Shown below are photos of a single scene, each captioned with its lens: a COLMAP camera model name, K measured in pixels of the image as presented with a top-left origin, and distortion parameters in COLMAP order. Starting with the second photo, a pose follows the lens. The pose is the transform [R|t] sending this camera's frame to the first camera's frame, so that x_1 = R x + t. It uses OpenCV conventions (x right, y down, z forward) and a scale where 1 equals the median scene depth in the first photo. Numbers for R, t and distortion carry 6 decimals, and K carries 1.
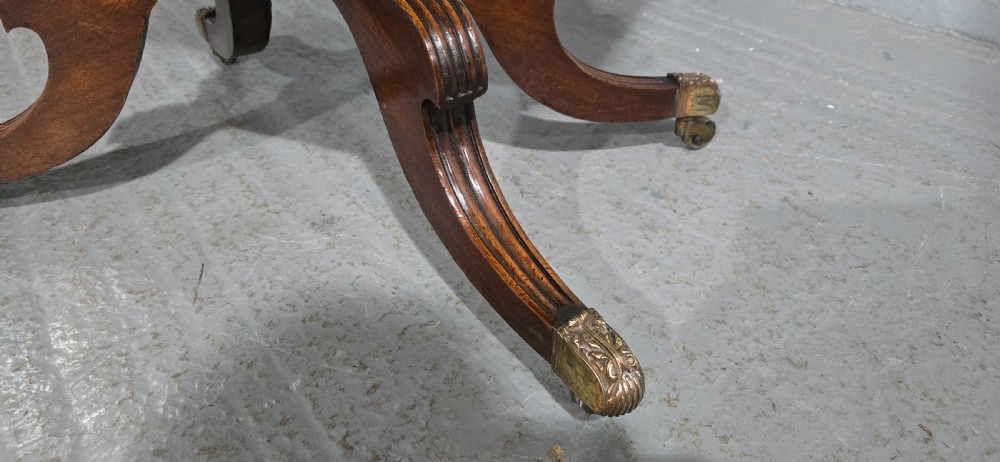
lens RADIAL K [[685.0, 0, 495.7], [0, 685.0, 230.1], [0, 0, 1]] dist [0.047359, -0.049043]
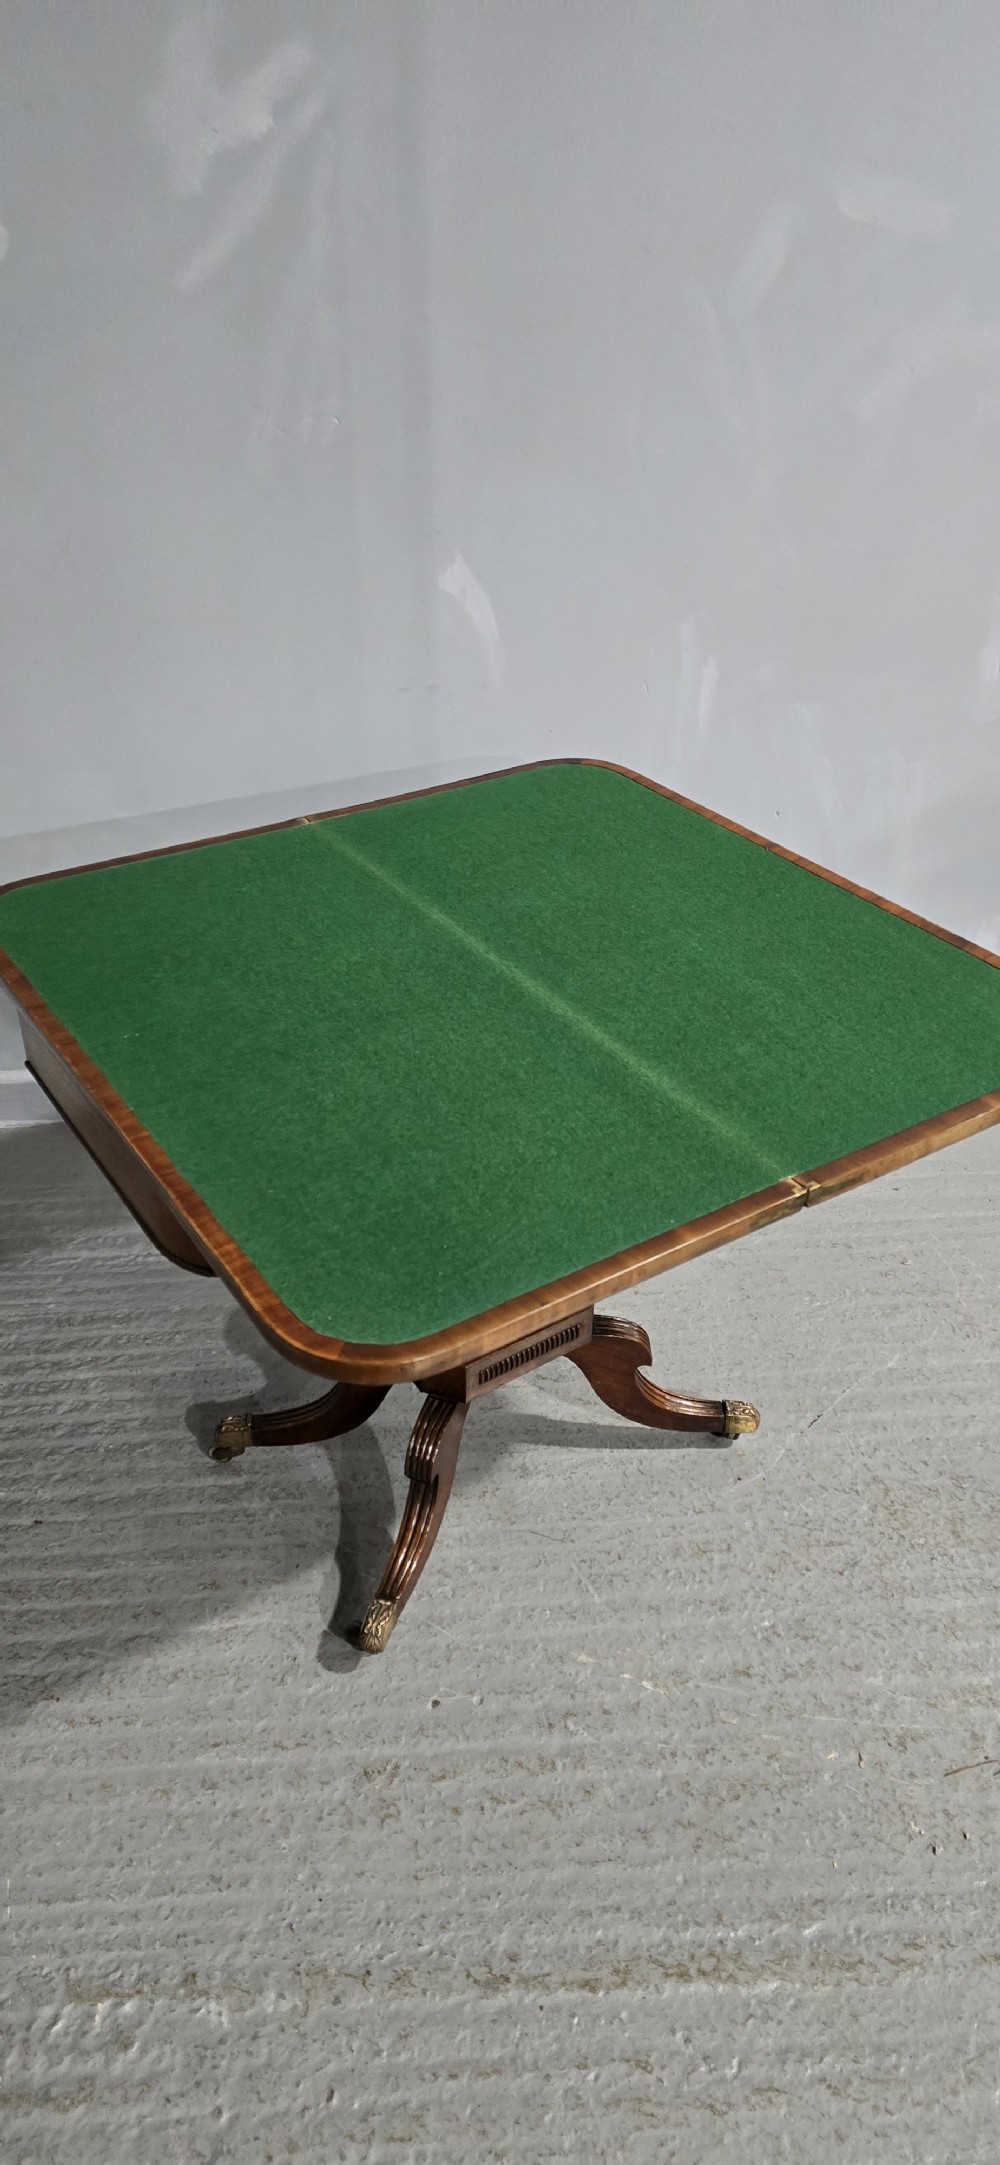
lens RADIAL K [[1453.5, 0, 508.9], [0, 1453.5, 1095.2], [0, 0, 1]] dist [0.057812, -0.046158]
pose [[0.513896, -0.455075, 0.727198, -2.392218], [0.490089, 0.851484, 0.186516, -1.437390], [-0.704076, 0.260542, 0.660602, -1.446974]]
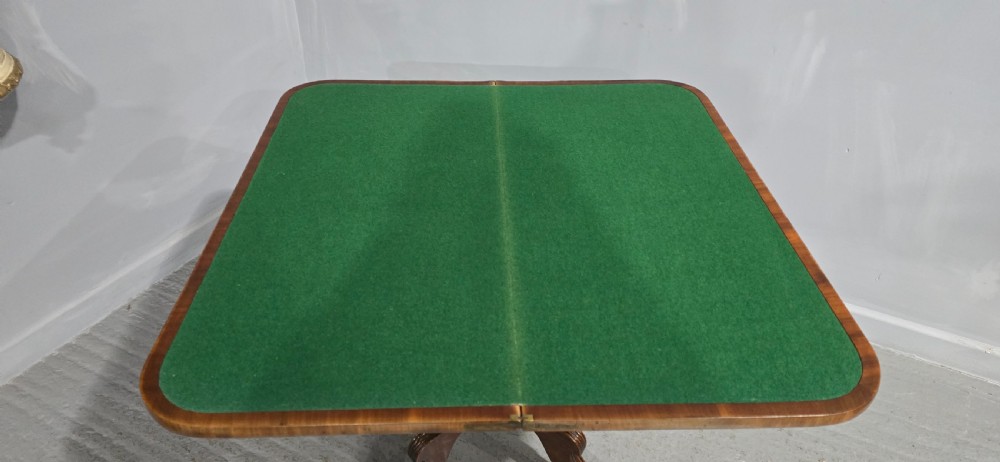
lens RADIAL K [[671.5, 0, 501.1], [0, 671.5, 239.6], [0, 0, 1]] dist [0.066956, -0.069422]
pose [[0.887294, -0.251760, 0.386427, -1.105944], [0.246756, 0.967000, 0.063419, -1.139120], [-0.389641, 0.039082, 0.920137, -1.548649]]
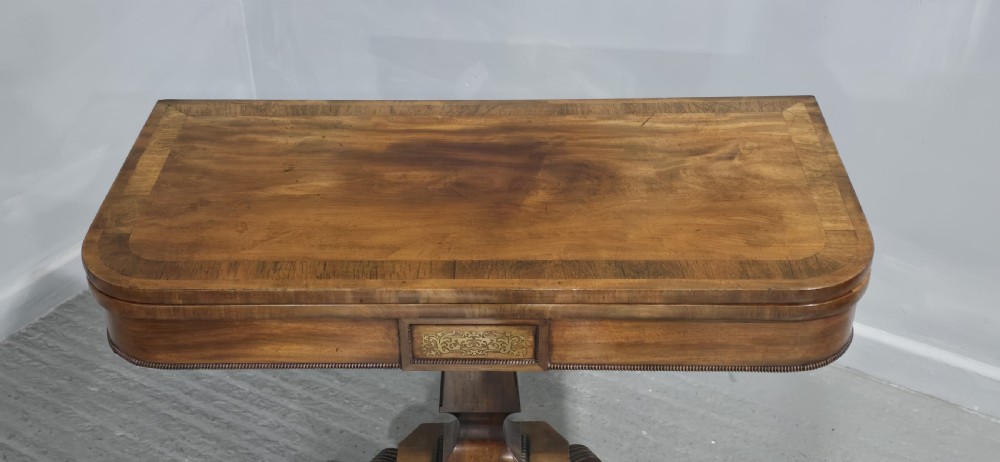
lens RADIAL K [[1256.4, 0, 496.6], [0, 1256.4, 226.3], [0, 0, 1]] dist [0.065952, 0.000000]
pose [[0.925365, -0.209271, 0.316077, -1.154524], [0.229413, 0.972942, -0.027469, -0.987063], [-0.301776, 0.097931, 0.948336, -2.409528]]
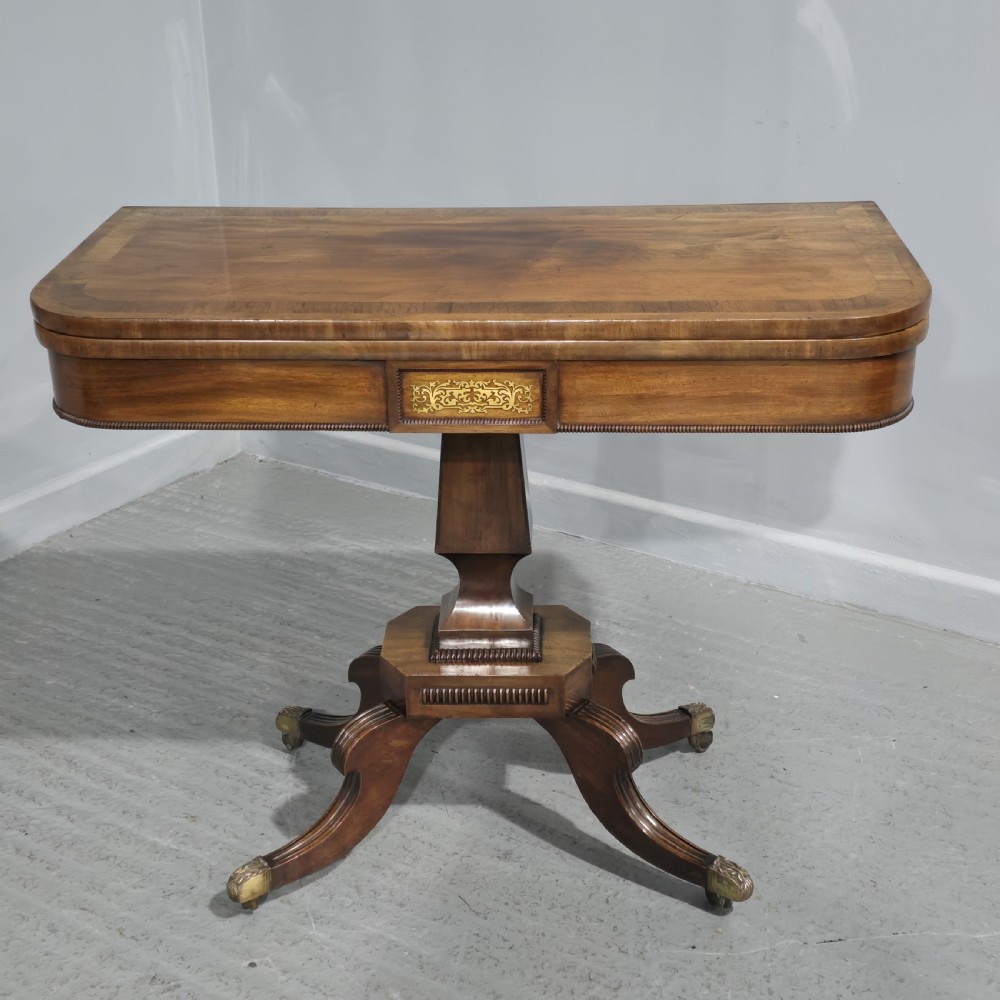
lens RADIAL K [[1629.2, 0, 500.9], [0, 1629.2, 495.5], [0, 0, 1]] dist [0.083702, 0.000000]
pose [[0.935145, -0.146222, 0.322681, -1.351730], [0.215377, 0.957843, -0.190131, -0.089744], [-0.281277, 0.247298, 0.927215, -2.598030]]
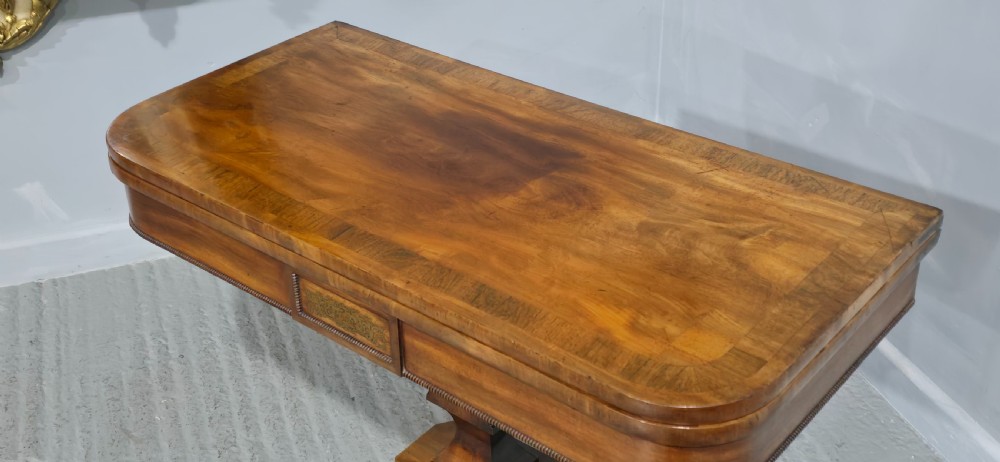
lens RADIAL K [[1212.8, 0, 500.6], [0, 1212.8, 221.6], [0, 0, 1]] dist [0.082010, 0.000000]
pose [[0.960675, 0.132485, -0.244032, 0.420858], [-0.153223, 0.985851, -0.067972, -0.900746], [0.231574, 0.102690, 0.967382, -2.125090]]
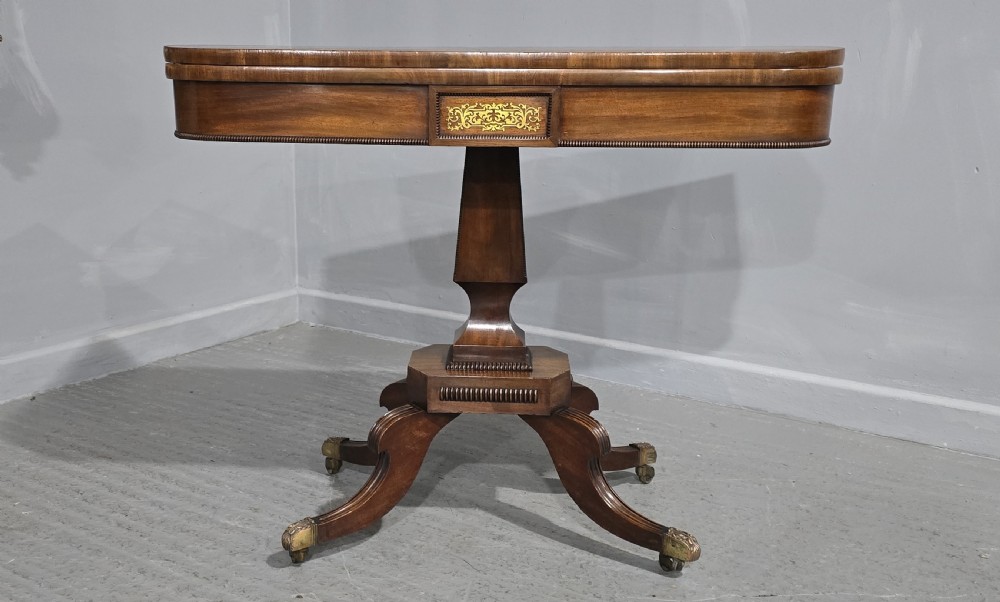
lens RADIAL K [[1064.2, 0, 447.2], [0, 1064.2, 299.0], [0, 0, 1]] dist [0.062327, 0.000000]
pose [[0.941424, -0.060899, 0.331681, -1.386326], [0.186416, 0.913599, -0.361367, 0.447692], [-0.281017, 0.402030, 0.871436, -1.882095]]
